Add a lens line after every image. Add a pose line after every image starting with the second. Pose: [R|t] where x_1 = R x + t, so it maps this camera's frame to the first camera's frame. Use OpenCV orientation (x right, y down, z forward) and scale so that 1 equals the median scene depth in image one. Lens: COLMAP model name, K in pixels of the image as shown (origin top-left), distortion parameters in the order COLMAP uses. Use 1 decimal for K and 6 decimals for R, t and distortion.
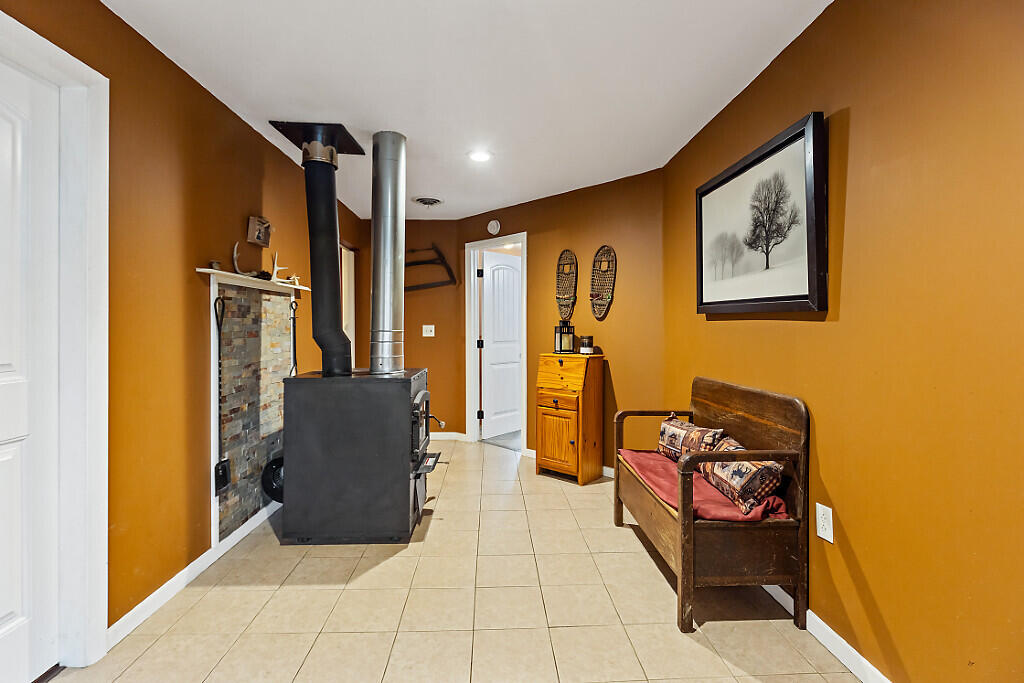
lens RADIAL K [[468.8, 0, 512.1], [0, 468.8, 328.7], [0, 0, 1]] dist [-0.000635, -0.000658]
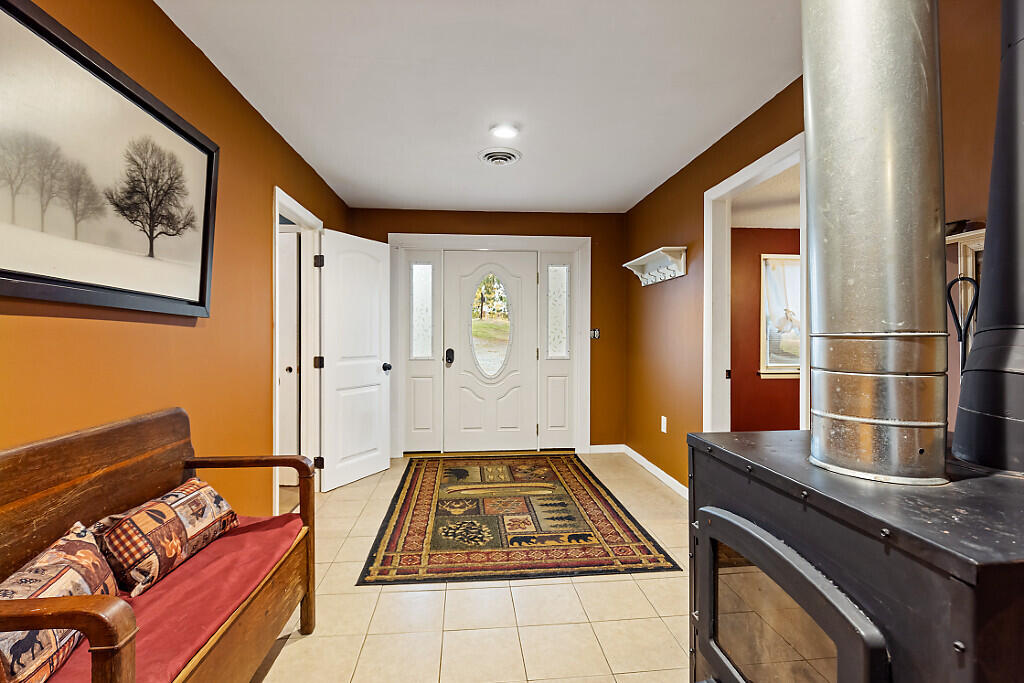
lens RADIAL K [[468.8, 0, 503.8], [0, 468.8, 337.5], [0, 0, 1]] dist [-0.000635, -0.000658]
pose [[-0.999384, 0.007652, -0.034242, -0.014288], [0.007430, 0.999951, 0.006604, 0.005481], [0.034291, 0.006346, -0.999392, 1.560662]]
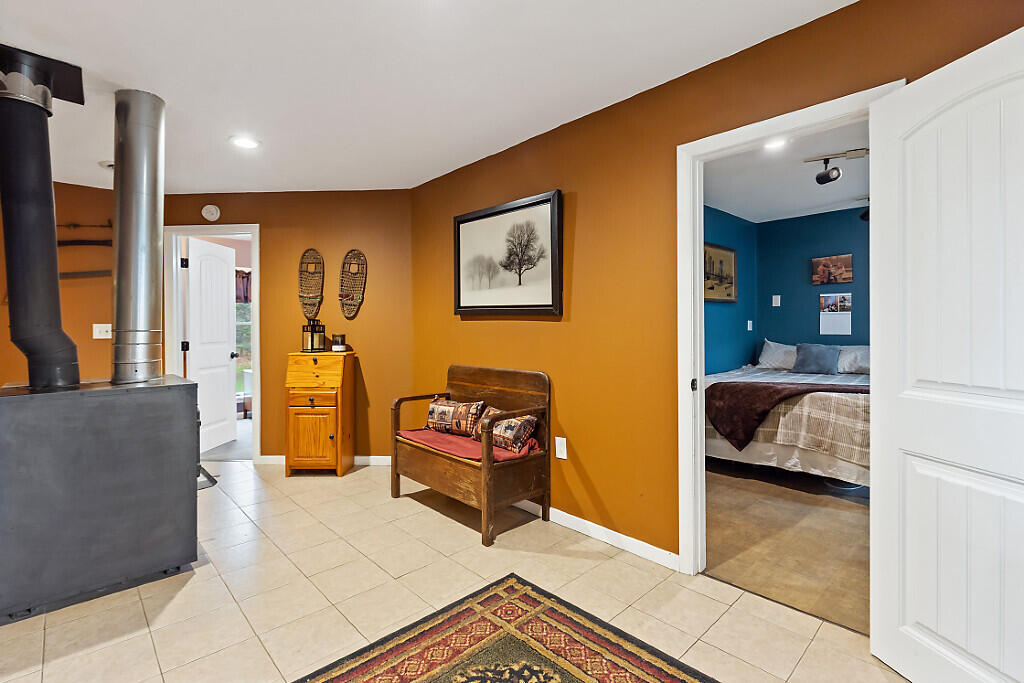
lens RADIAL K [[468.8, 0, 514.6], [0, 468.8, 328.6], [0, 0, 1]] dist [-0.000635, -0.000658]
pose [[0.754743, -0.005261, 0.656000, -0.363462], [0.004338, 0.999986, 0.003029, 0.001778], [-0.656006, 0.000559, 0.754755, -0.072253]]
